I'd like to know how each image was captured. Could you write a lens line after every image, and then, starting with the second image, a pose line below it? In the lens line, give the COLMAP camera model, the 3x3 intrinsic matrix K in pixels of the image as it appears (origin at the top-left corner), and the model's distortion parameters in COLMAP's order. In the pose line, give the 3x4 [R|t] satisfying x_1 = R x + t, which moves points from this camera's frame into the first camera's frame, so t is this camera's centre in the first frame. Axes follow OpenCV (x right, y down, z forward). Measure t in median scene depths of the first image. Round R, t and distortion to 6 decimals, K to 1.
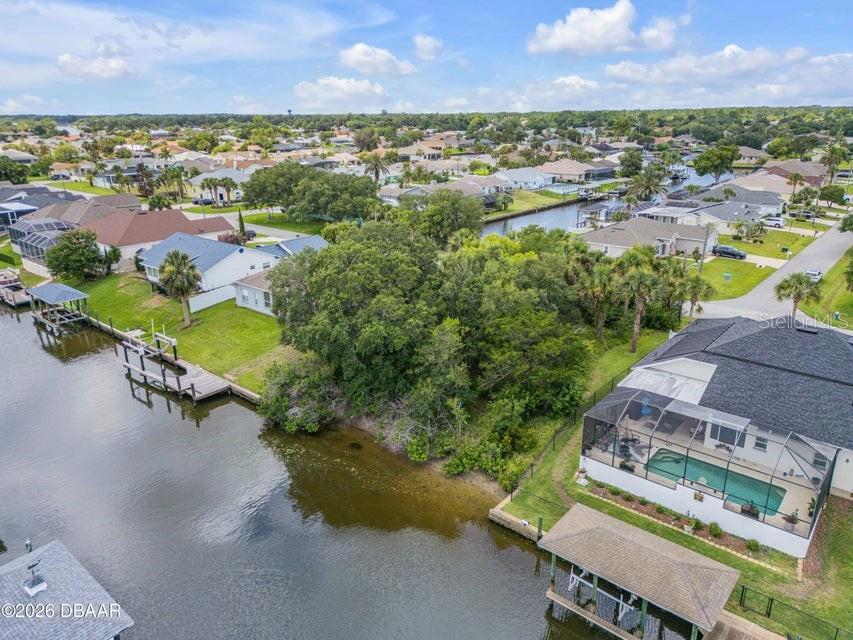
lens RADIAL K [[601.2, 0, 426.5], [0, 601.2, 320.0], [0, 0, 1]] dist [0.058860, -0.045821]
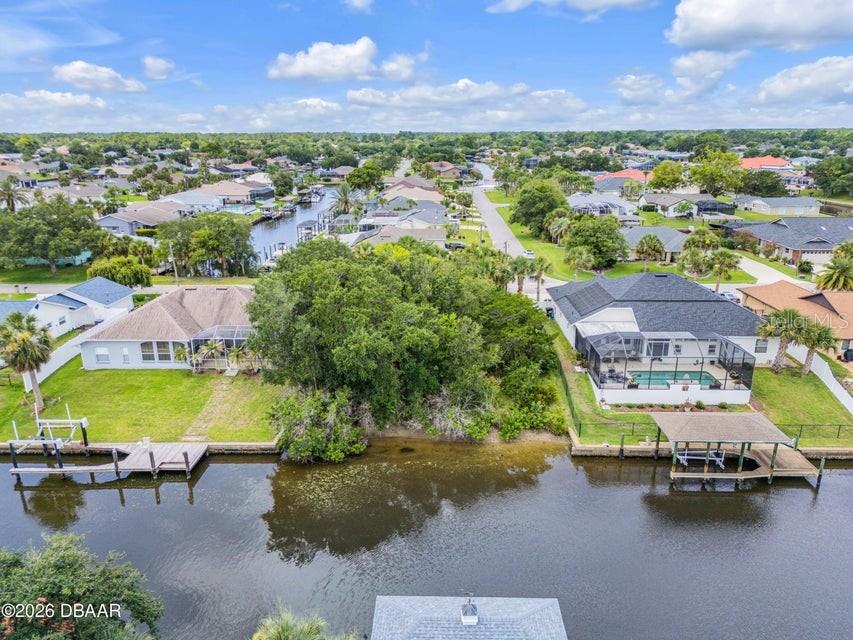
lens RADIAL K [[599.9, 0, 426.5], [0, 599.9, 320.0], [0, 0, 1]] dist [0.092316, -0.108797]
pose [[0.783707, -0.189326, 0.591574, -0.547174], [0.205617, 0.977793, 0.040532, -0.036908], [-0.586111, 0.089873, 0.805231, 0.102086]]
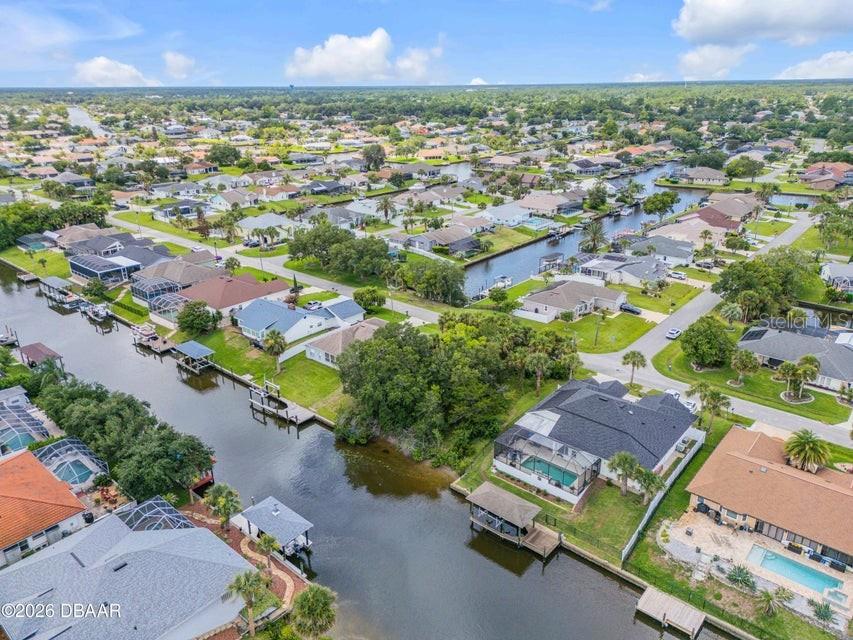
lens RADIAL K [[599.9, 0, 426.5], [0, 599.9, 320.0], [0, 0, 1]] dist [0.092316, -0.108797]
pose [[0.999986, -0.000981, -0.005269, 0.020185], [0.001220, 0.998960, 0.045582, -0.254093], [0.005219, -0.045588, 0.998947, -0.775332]]
